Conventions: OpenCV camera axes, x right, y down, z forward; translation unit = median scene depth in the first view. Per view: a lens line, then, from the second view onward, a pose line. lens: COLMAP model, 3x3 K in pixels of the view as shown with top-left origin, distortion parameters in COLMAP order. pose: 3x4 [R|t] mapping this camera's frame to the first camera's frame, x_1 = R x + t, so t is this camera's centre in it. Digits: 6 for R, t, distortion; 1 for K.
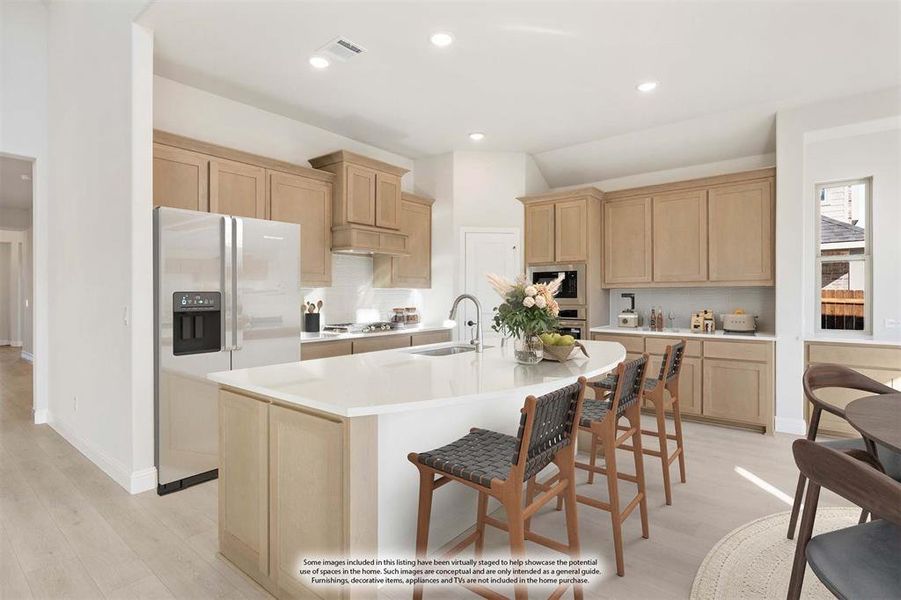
lens RADIAL K [[443.5, 0, 450.5], [0, 443.5, 300.0], [0, 0, 1]] dist [-0.000793, -0.000225]
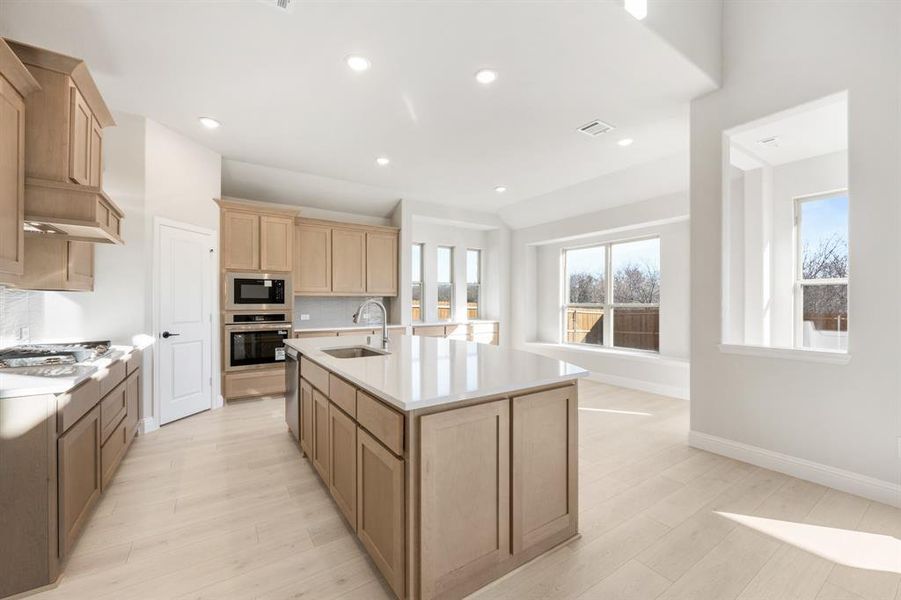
lens RADIAL K [[363.1, 0, 450.5], [0, 363.1, 300.0], [0, 0, 1]] dist [0.001507, 0.000155]
pose [[0.297454, 0.006770, 0.954712, -0.478278], [0.009381, 0.999906, -0.010014, -0.000615], [-0.954690, 0.011935, 0.297362, 0.309723]]
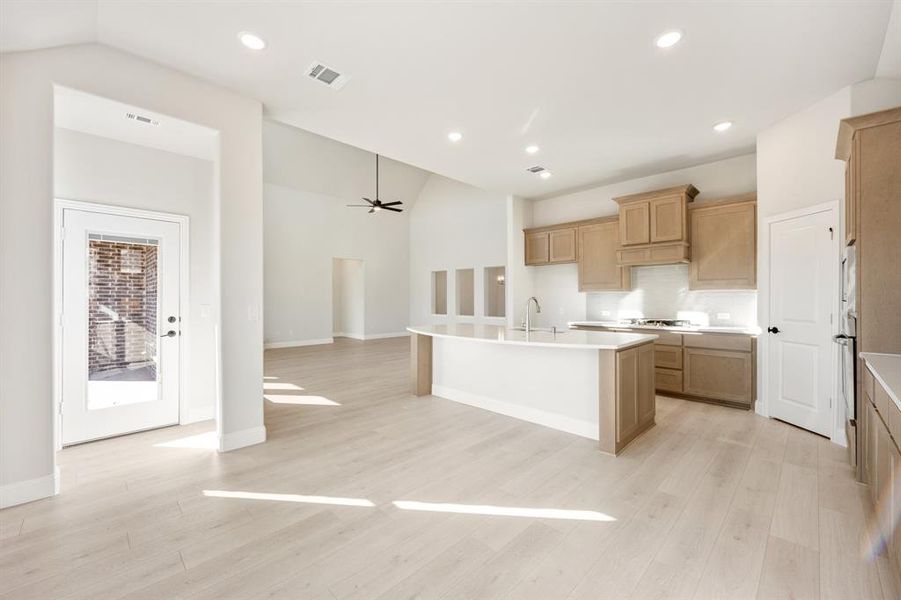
lens RADIAL K [[365.6, 0, 445.2], [0, 365.6, 297.2], [0, 0, 1]] dist [-0.001035, -0.000189]
pose [[-0.113415, -0.000418, -0.993548, 0.856343], [-0.005524, 0.999985, 0.000210, -0.007161], [0.993532, 0.005512, -0.113415, 0.493378]]
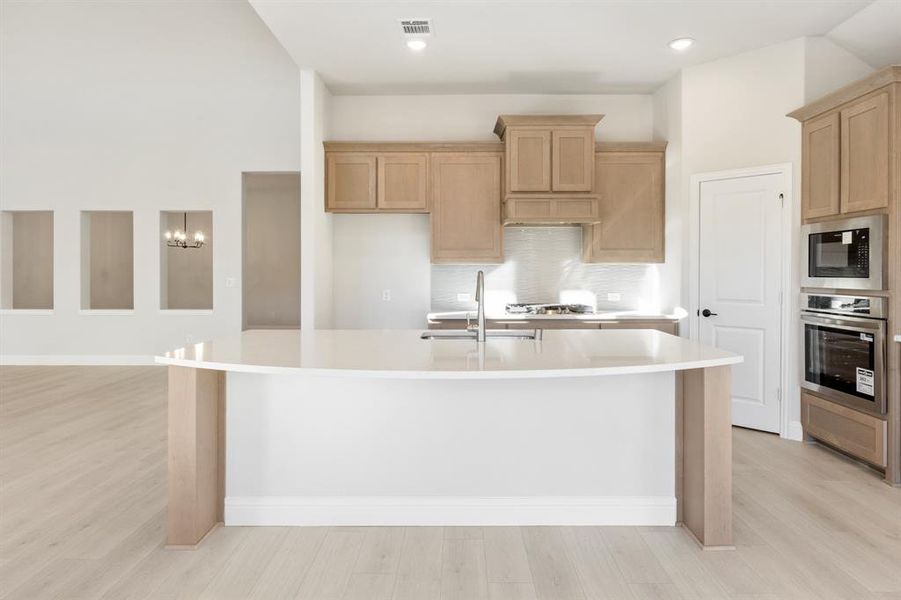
lens RADIAL K [[530.4, 0, 455.7], [0, 530.4, 274.0], [0, 0, 1]] dist [0.000127, -0.000032]
pose [[0.631973, 0.003392, -0.774983, 0.465416], [-0.009109, 0.999954, -0.003051, -0.002203], [0.774937, 0.008987, 0.631974, 0.194902]]
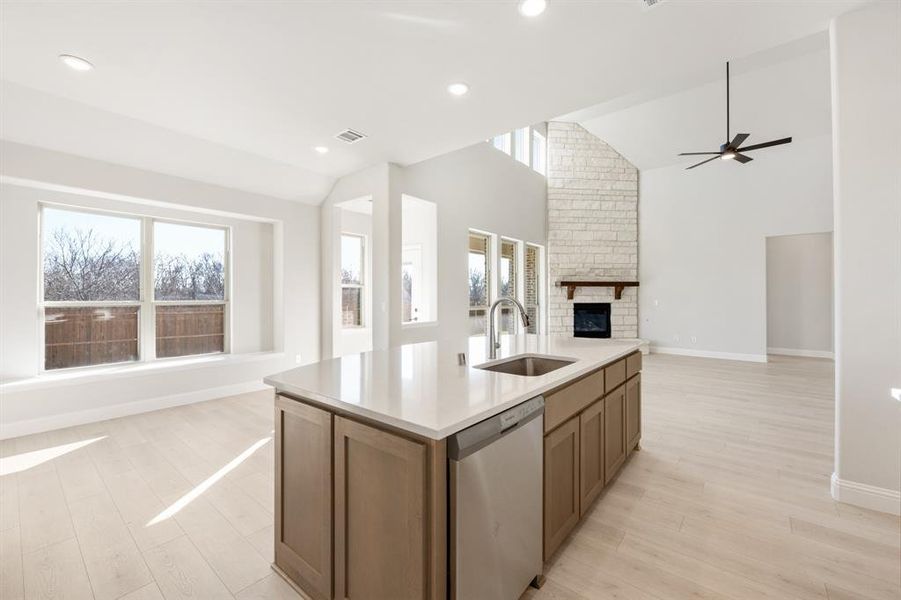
lens RADIAL K [[365.6, 0, 445.2], [0, 365.6, 297.2], [0, 0, 1]] dist [-0.001035, -0.000189]
pose [[-0.999983, 0.001825, 0.005571, 0.095105], [0.001887, 0.999935, 0.011231, -0.013959], [-0.005550, 0.011241, -0.999921, 1.034425]]
